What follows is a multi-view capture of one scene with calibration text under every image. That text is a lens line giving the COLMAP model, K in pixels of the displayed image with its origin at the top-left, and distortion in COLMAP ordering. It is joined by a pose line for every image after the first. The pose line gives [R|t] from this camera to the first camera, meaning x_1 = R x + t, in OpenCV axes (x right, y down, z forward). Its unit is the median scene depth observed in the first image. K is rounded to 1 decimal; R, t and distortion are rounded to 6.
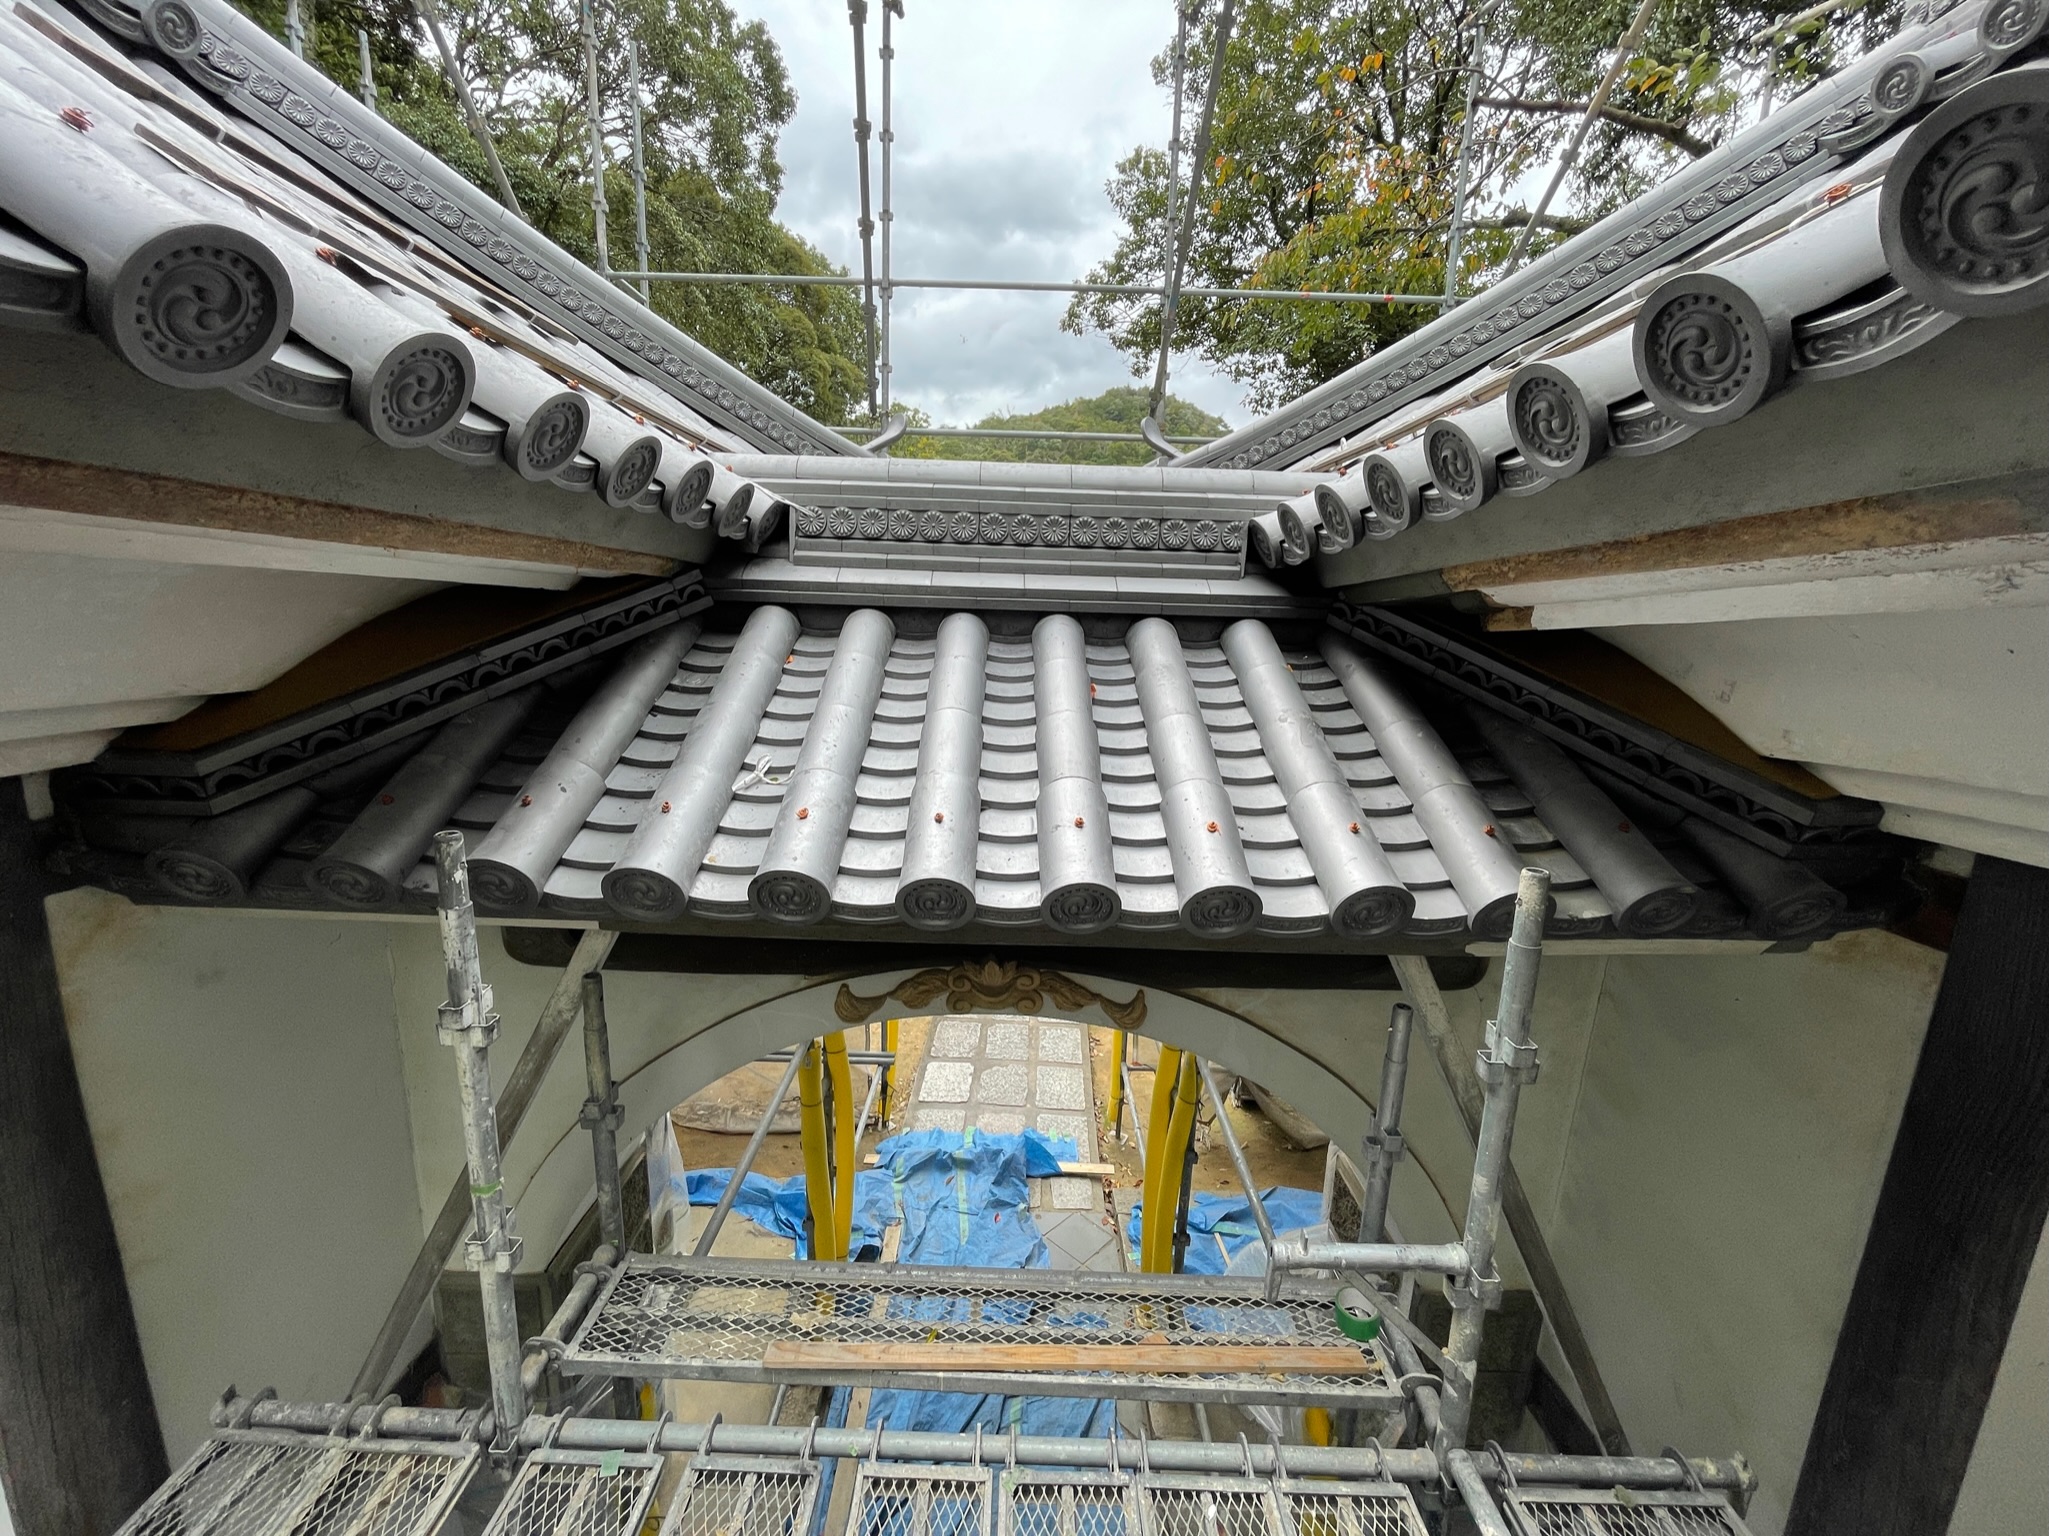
lens RADIAL K [[824.0, 0, 1024.5], [0, 824.0, 768.0], [0, 0, 1]] dist [-0.009708, 0.001349]
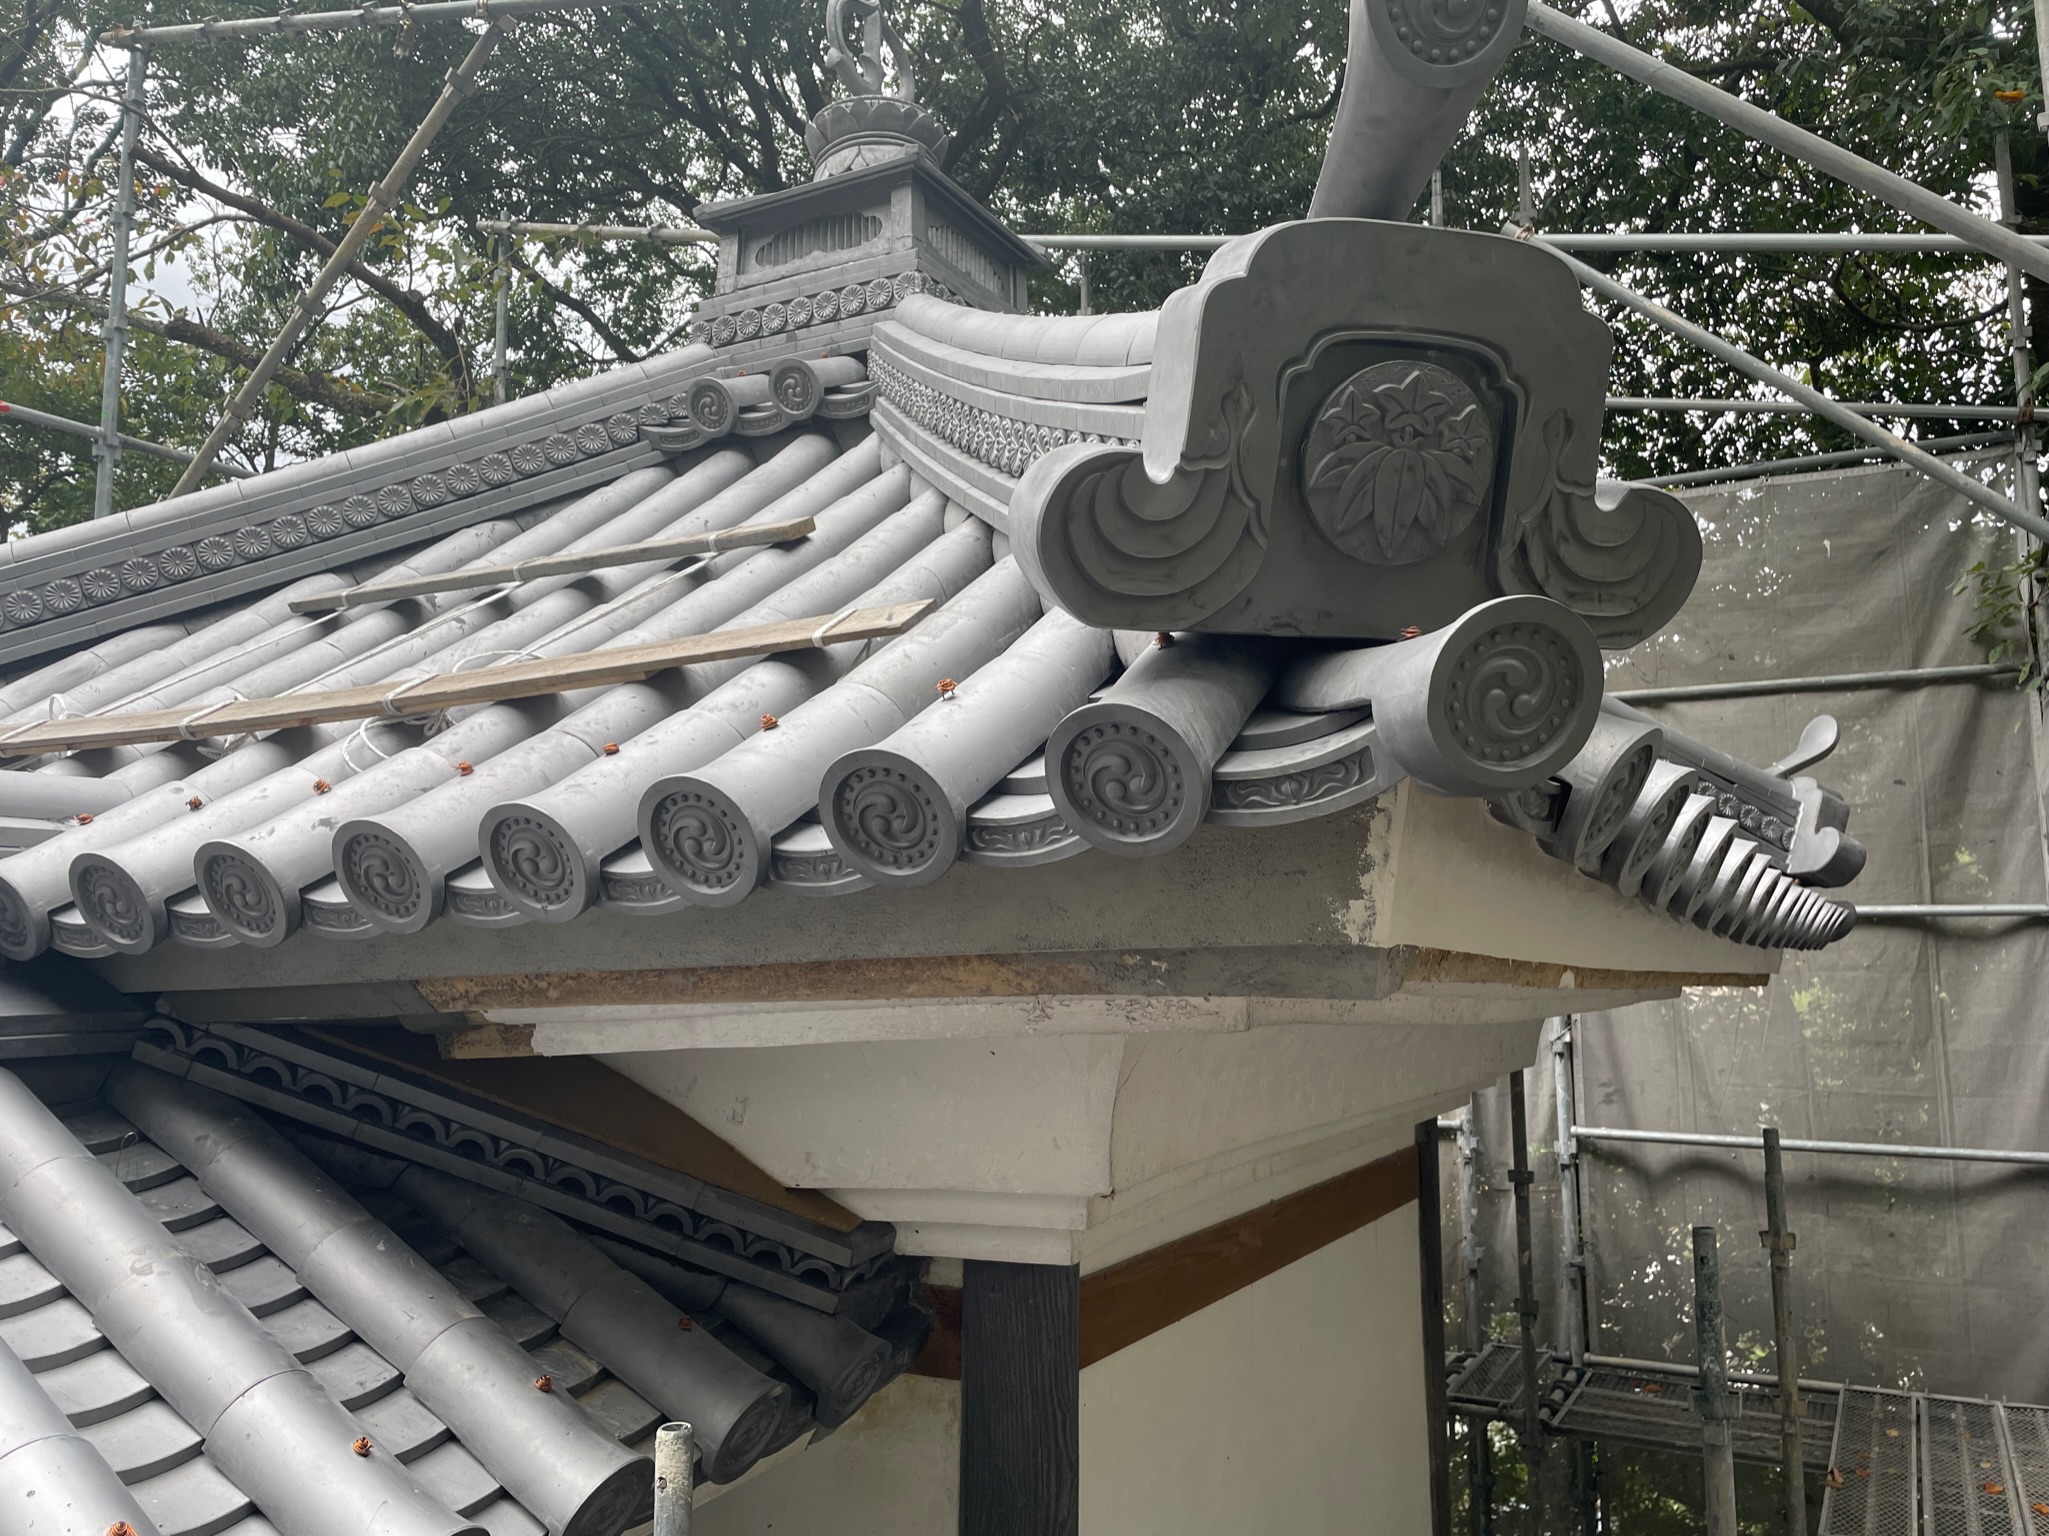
lens RADIAL K [[1541.7, 0, 1023.4], [0, 1541.7, 759.2], [0, 0, 1]] dist [0.102587, -0.123807]
pose [[0.482311, 0.072120, 0.873026, -0.368610], [0.181137, 0.966856, -0.179942, -0.108448], [-0.857068, 0.244925, 0.453262, -0.001143]]
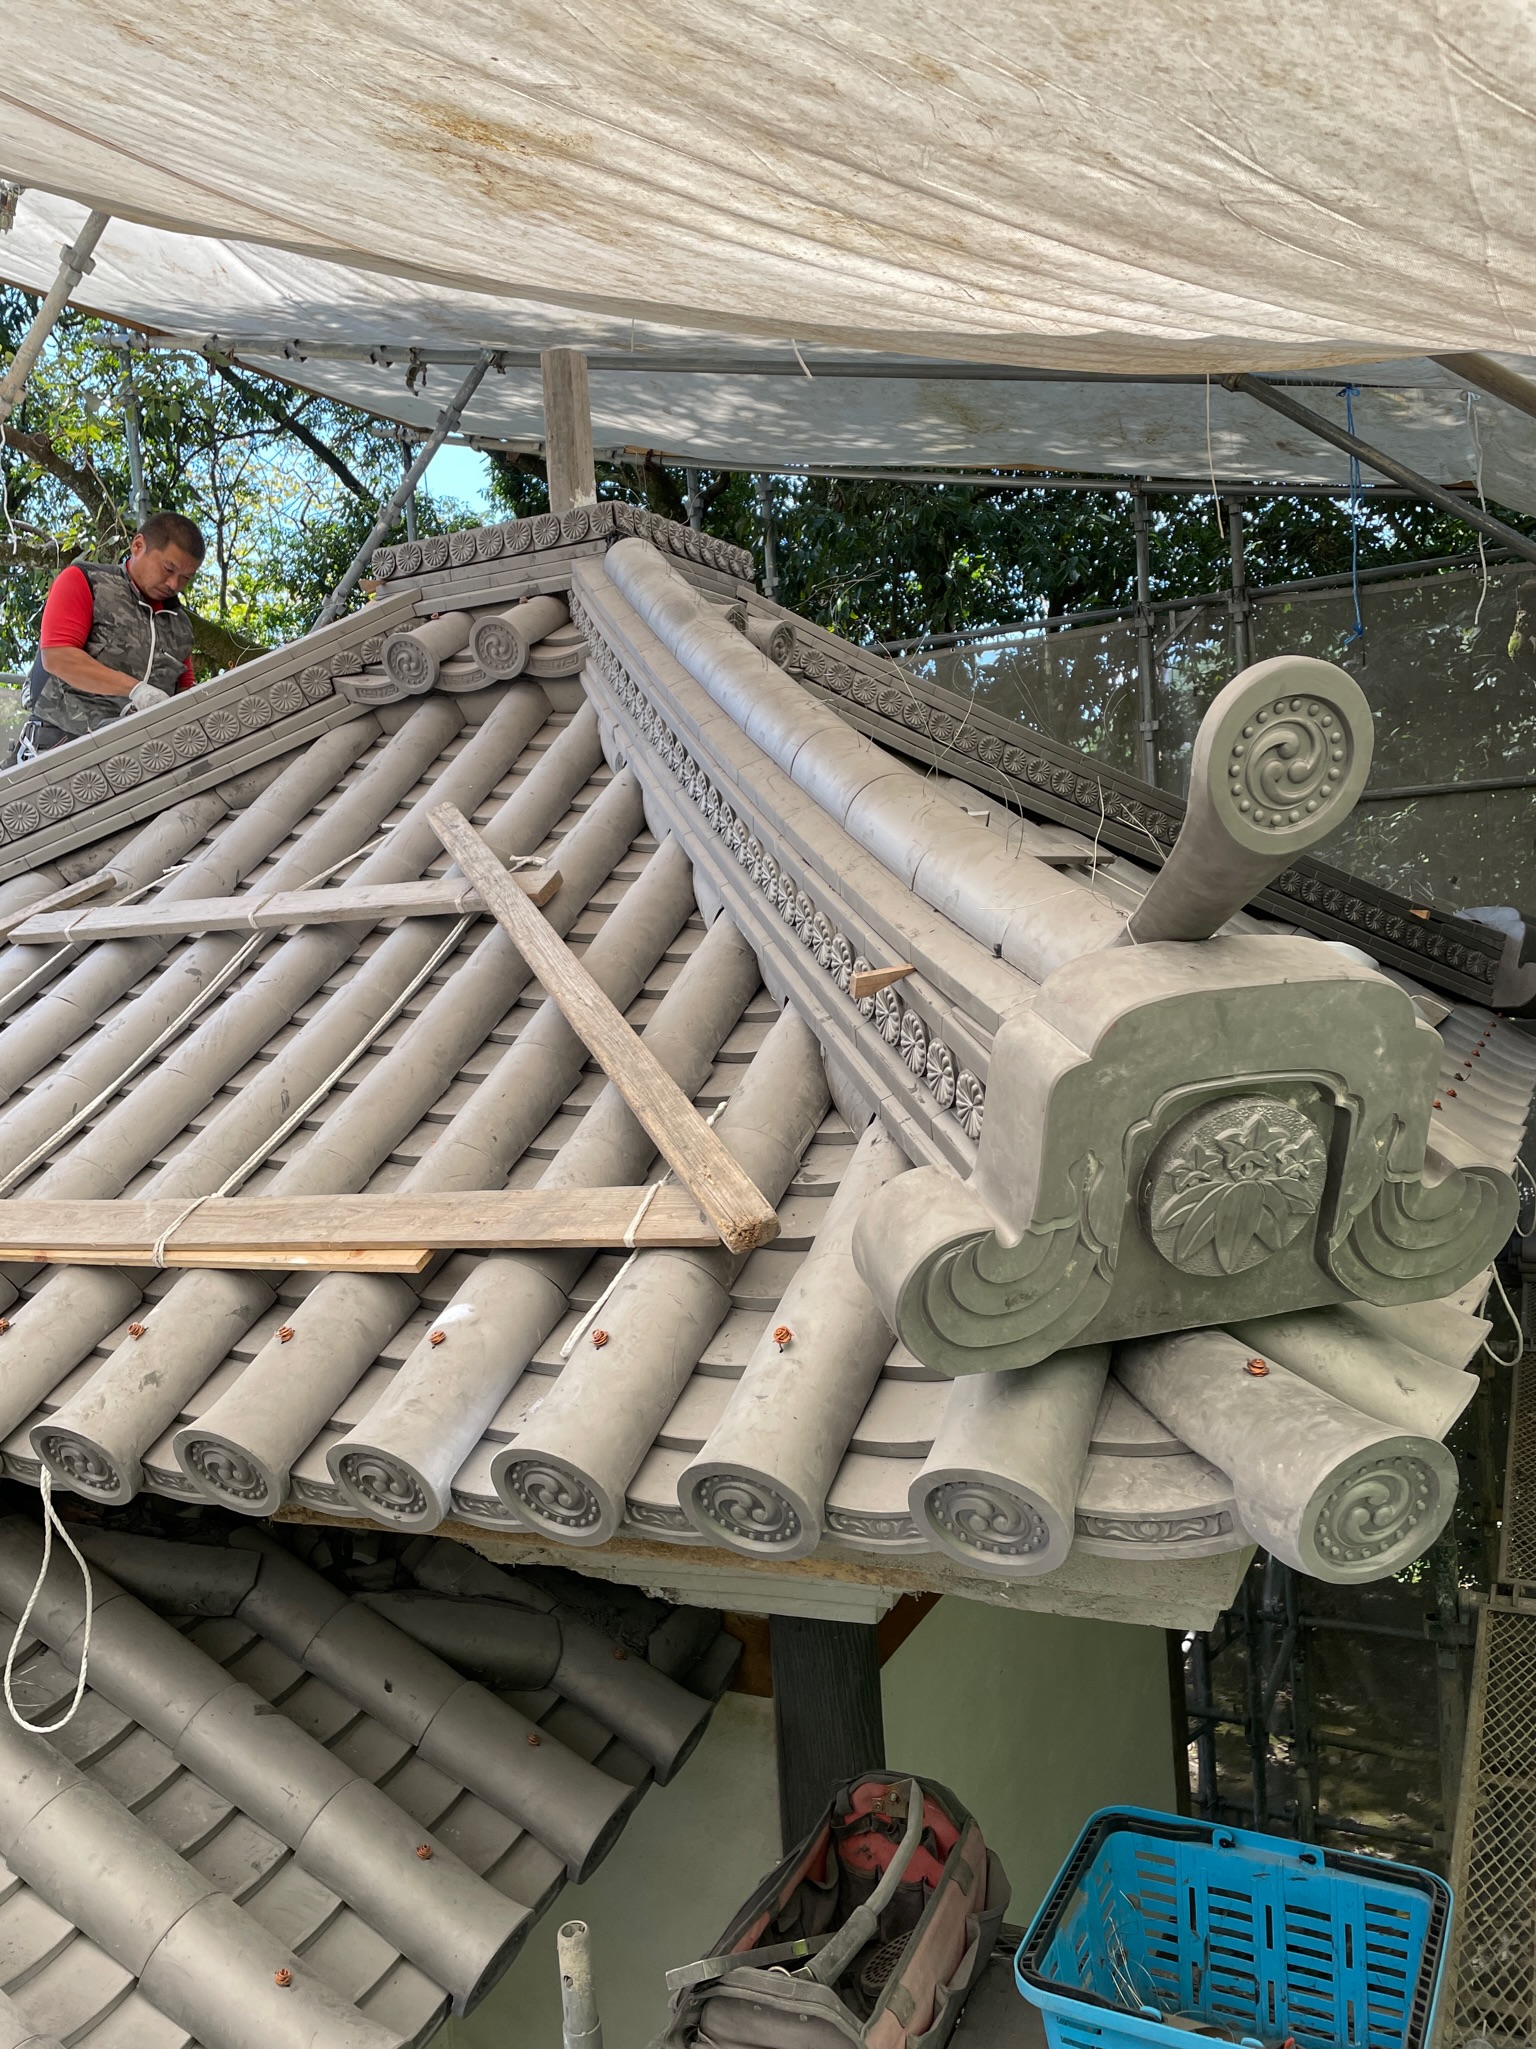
lens RADIAL K [[1541.7, 0, 768.0], [0, 1541.7, 1024.5], [0, 0, 1]] dist [0.102587, -0.123807]
pose [[0.438546, -0.142351, 0.887363, -0.417353], [0.252263, 0.967178, 0.030484, -0.588583], [-0.862578, 0.210481, 0.460062, -0.026092]]
